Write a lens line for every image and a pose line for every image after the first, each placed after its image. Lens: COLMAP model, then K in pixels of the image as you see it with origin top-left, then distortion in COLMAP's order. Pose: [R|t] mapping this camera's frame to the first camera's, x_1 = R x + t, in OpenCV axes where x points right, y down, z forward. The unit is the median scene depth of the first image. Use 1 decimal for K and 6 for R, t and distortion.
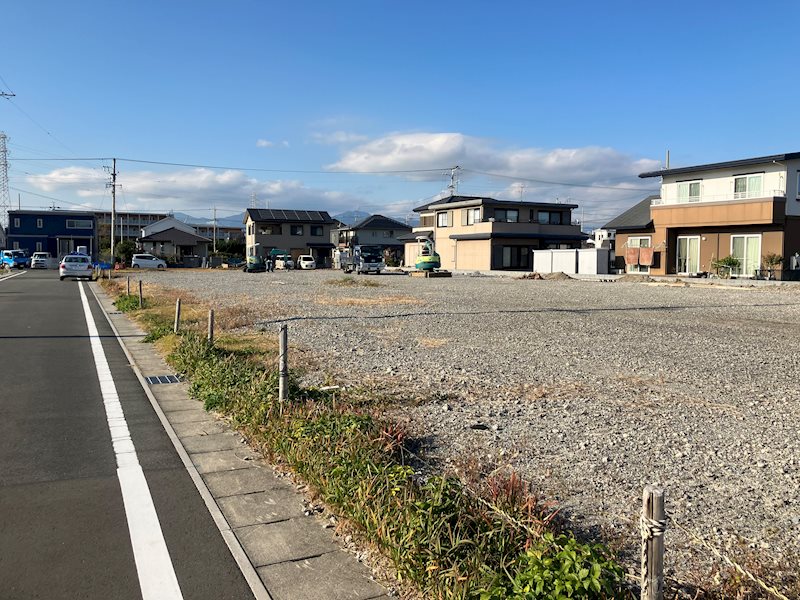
lens RADIAL K [[627.1, 0, 415.5], [0, 627.1, 275.2], [0, 0, 1]] dist [0.015593, -0.010364]
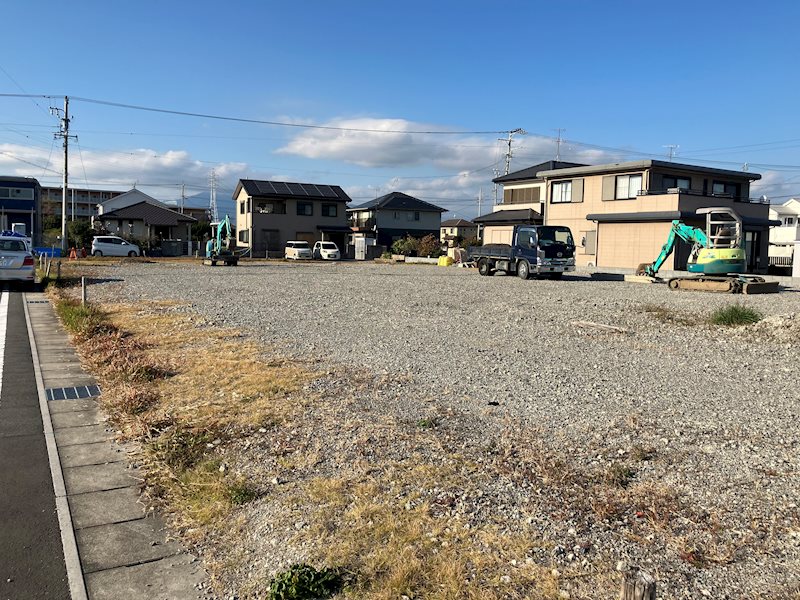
lens RADIAL K [[622.6, 0, 399.4], [0, 622.6, 300.9], [0, 0, 1]] dist [0.004559, -0.002409]
pose [[0.998228, 0.009948, 0.058660, -0.153791], [-0.013534, 0.998043, 0.061055, -0.008912], [-0.057938, -0.061741, 0.996409, 0.296516]]
